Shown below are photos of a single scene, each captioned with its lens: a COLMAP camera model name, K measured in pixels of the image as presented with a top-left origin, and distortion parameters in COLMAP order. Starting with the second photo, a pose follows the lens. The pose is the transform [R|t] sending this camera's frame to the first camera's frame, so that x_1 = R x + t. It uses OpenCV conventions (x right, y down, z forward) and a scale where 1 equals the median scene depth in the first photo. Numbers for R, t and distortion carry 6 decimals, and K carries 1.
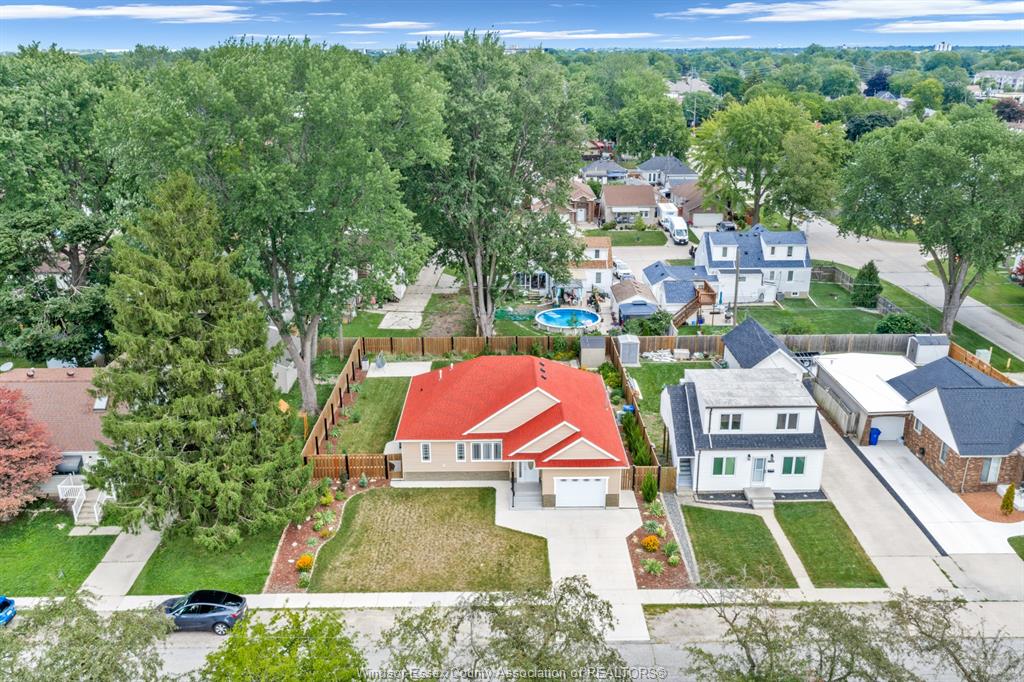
lens RADIAL K [[833.7, 0, 512.0], [0, 833.7, 341.0], [0, 0, 1]] dist [0.008309, -0.007002]
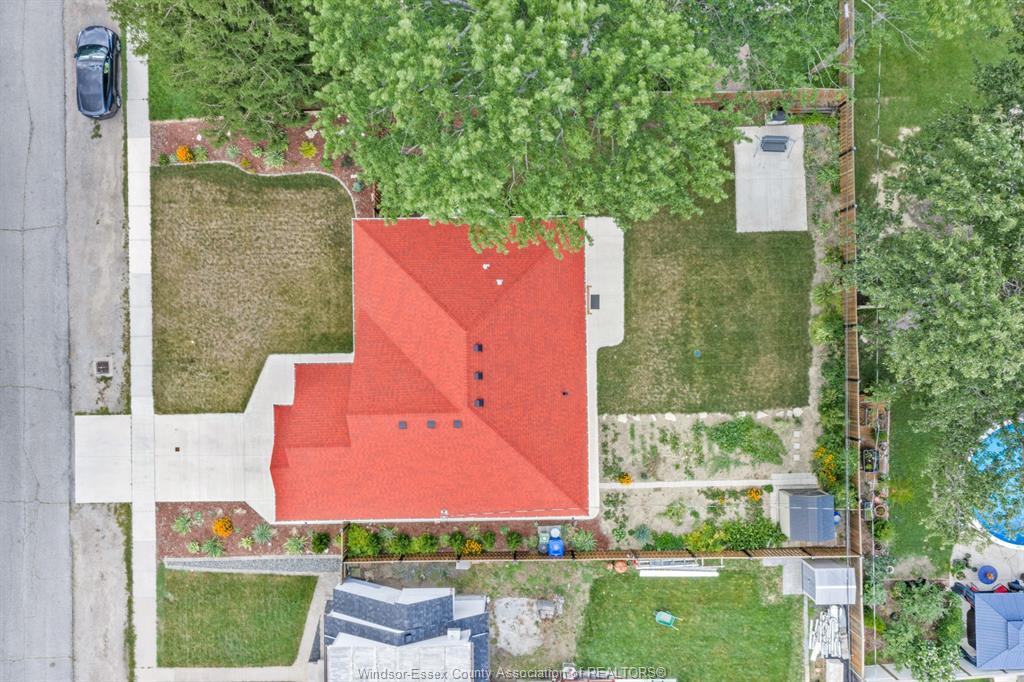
lens RADIAL K [[833.7, 0, 512.0], [0, 833.7, 341.0], [0, 0, 1]] dist [0.008309, -0.007002]
pose [[0.005671, 0.999978, -0.003463, -0.029110], [-0.330068, 0.005141, 0.943943, -0.679239], [0.943940, -0.004210, 0.330090, 0.945079]]
